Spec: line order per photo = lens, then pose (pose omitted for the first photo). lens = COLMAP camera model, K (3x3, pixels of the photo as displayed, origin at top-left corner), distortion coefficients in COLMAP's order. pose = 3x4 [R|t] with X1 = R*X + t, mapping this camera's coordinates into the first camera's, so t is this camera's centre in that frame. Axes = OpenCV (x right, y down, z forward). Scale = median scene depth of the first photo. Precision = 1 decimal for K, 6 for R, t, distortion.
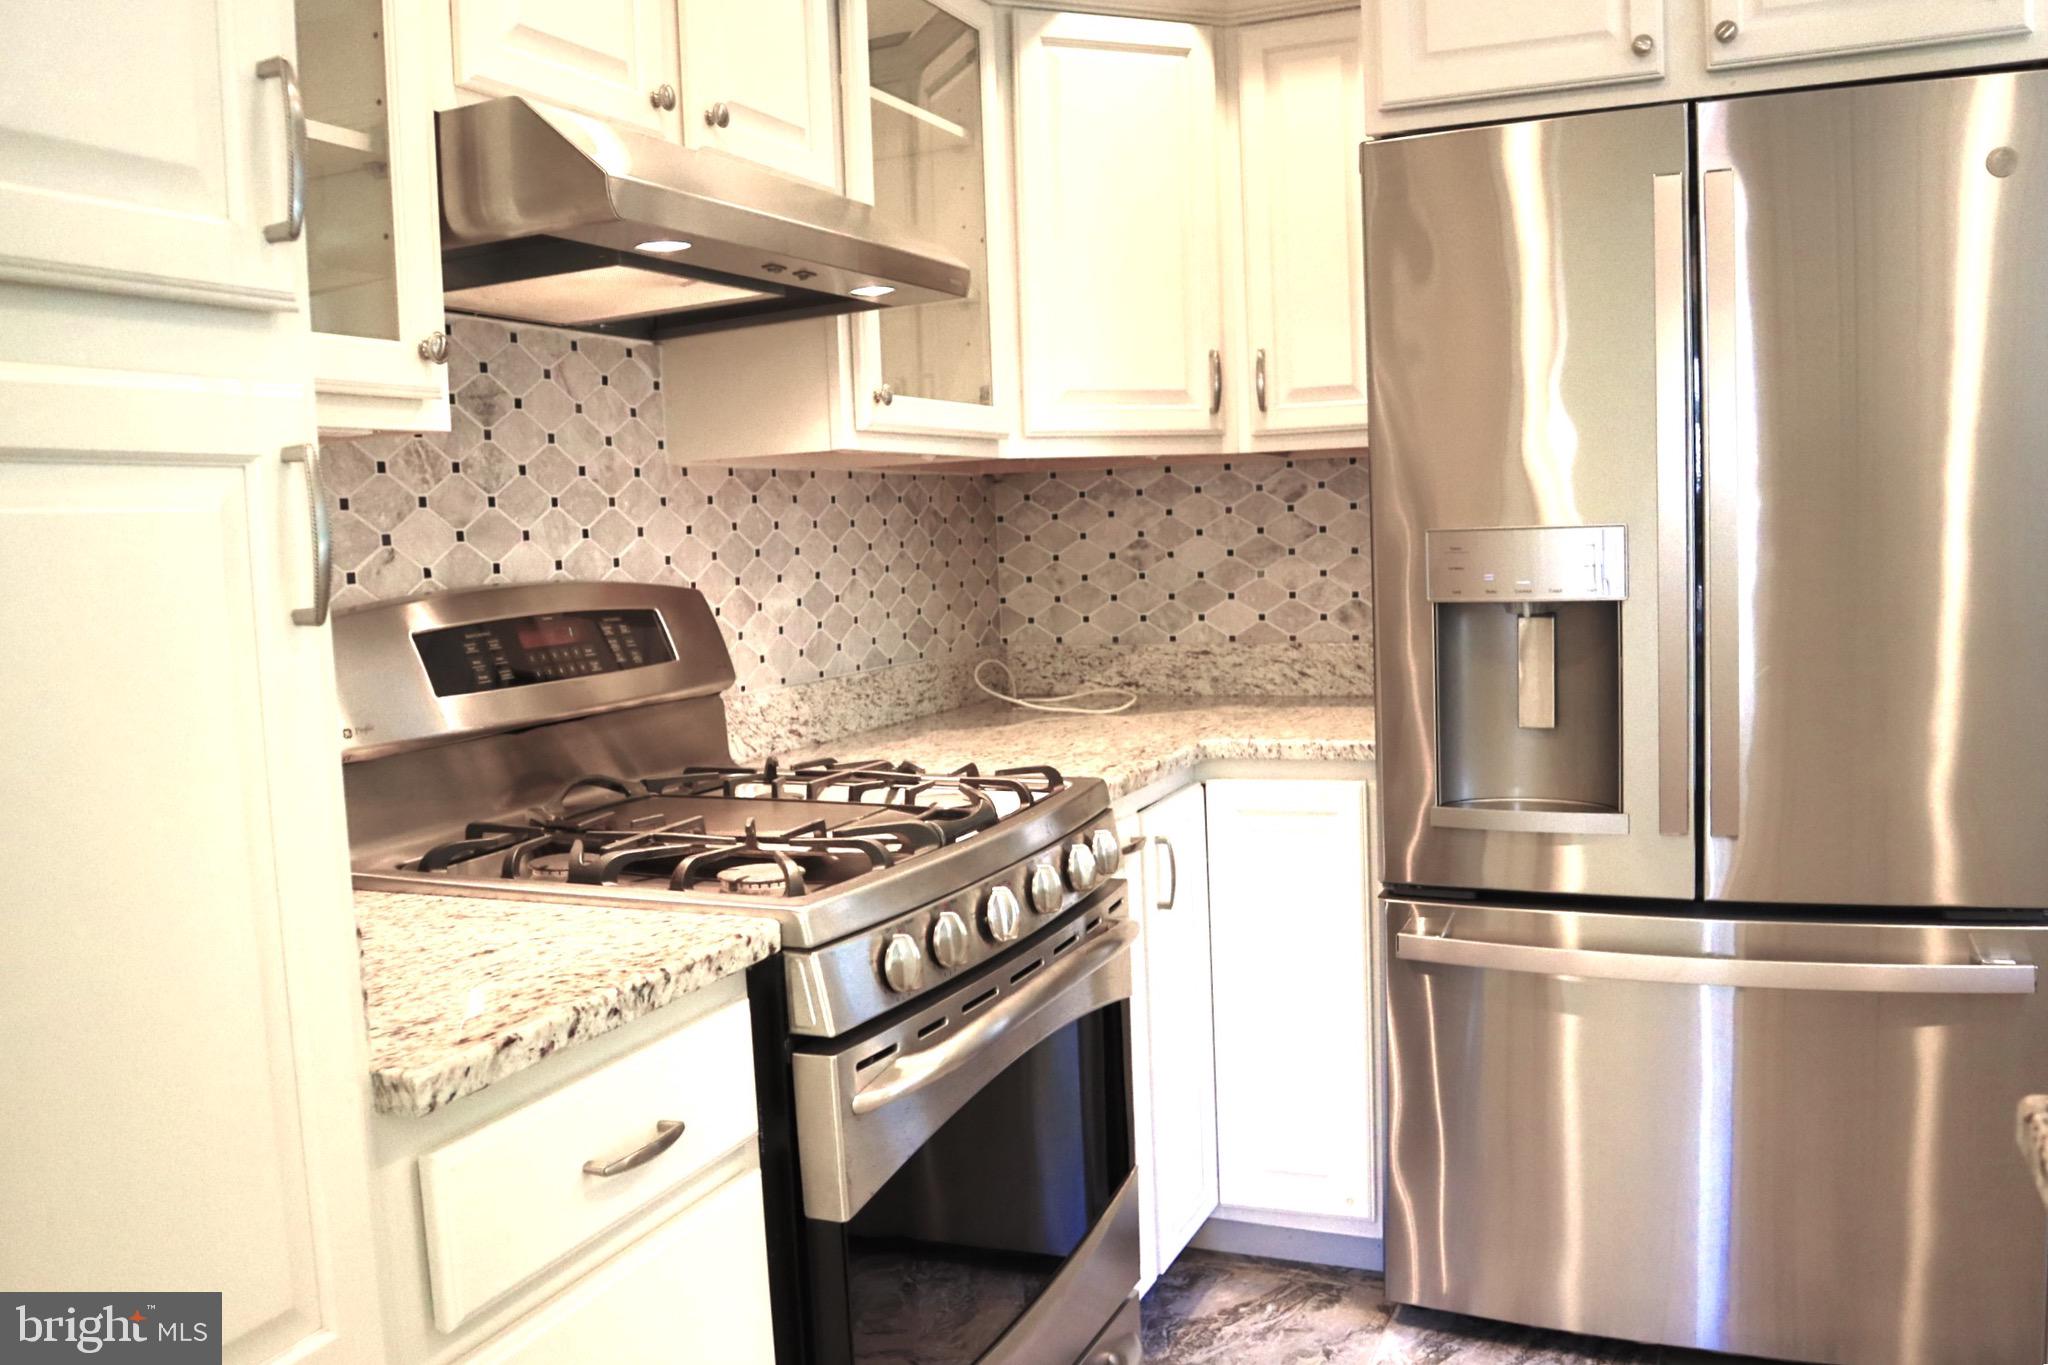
lens RADIAL K [[1600.8, 0, 1017.5], [0, 1600.8, 679.6], [0, 0, 1]] dist [-0.124383, 0.088795]
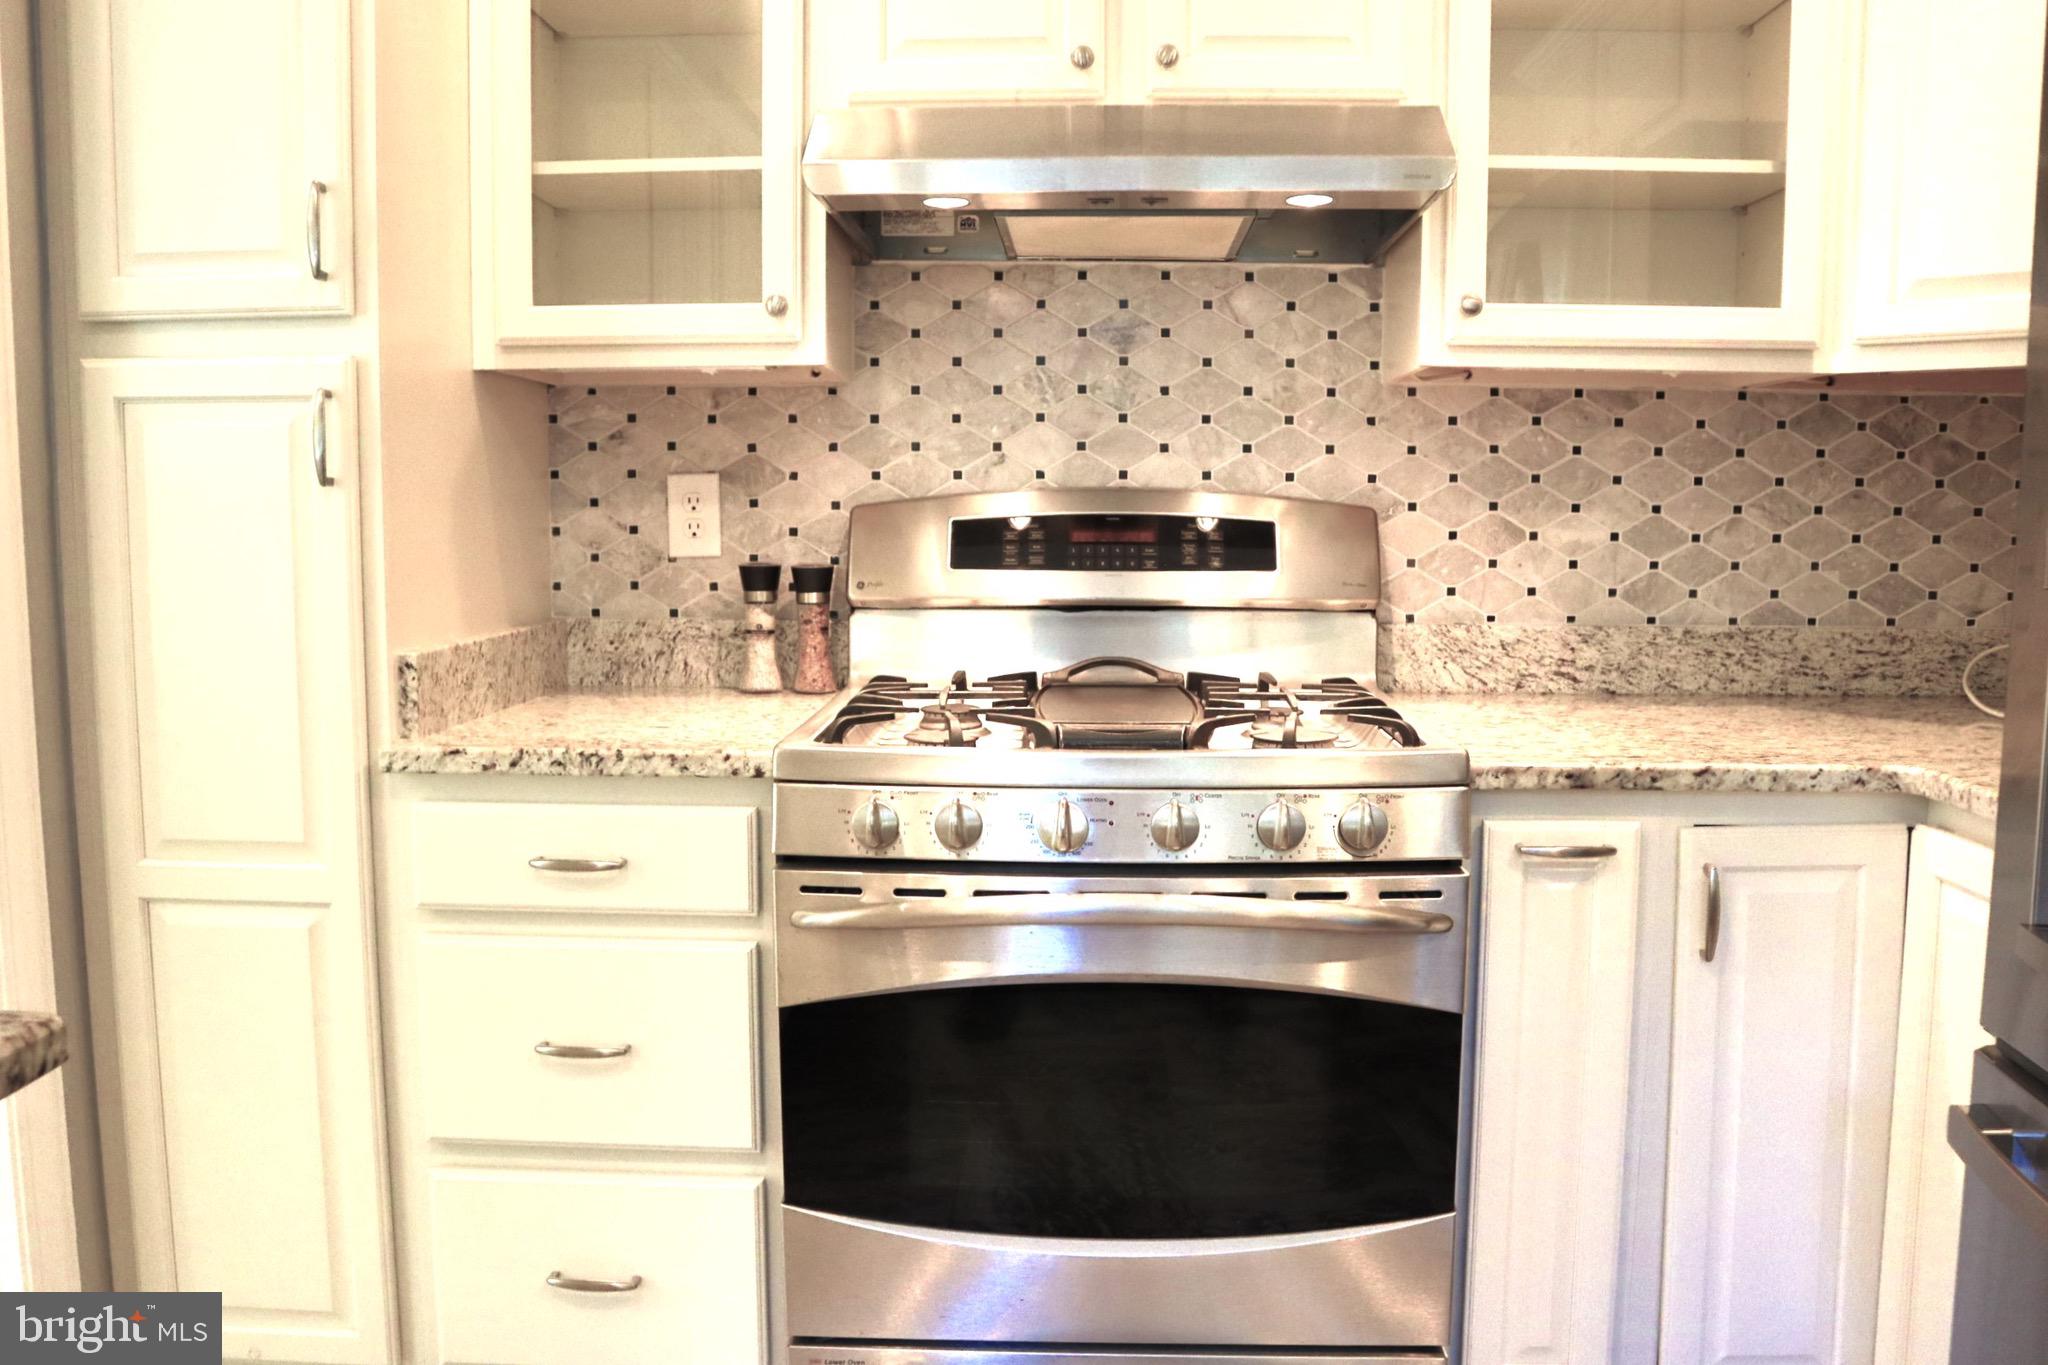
lens RADIAL K [[1600.8, 0, 1017.5], [0, 1600.8, 679.6], [0, 0, 1]] dist [-0.124383, 0.088795]
pose [[0.419618, 0.152359, -0.894823, 0.640651], [-0.104221, 0.987380, 0.119245, -0.047468], [0.901698, 0.043222, 0.430201, 0.376058]]
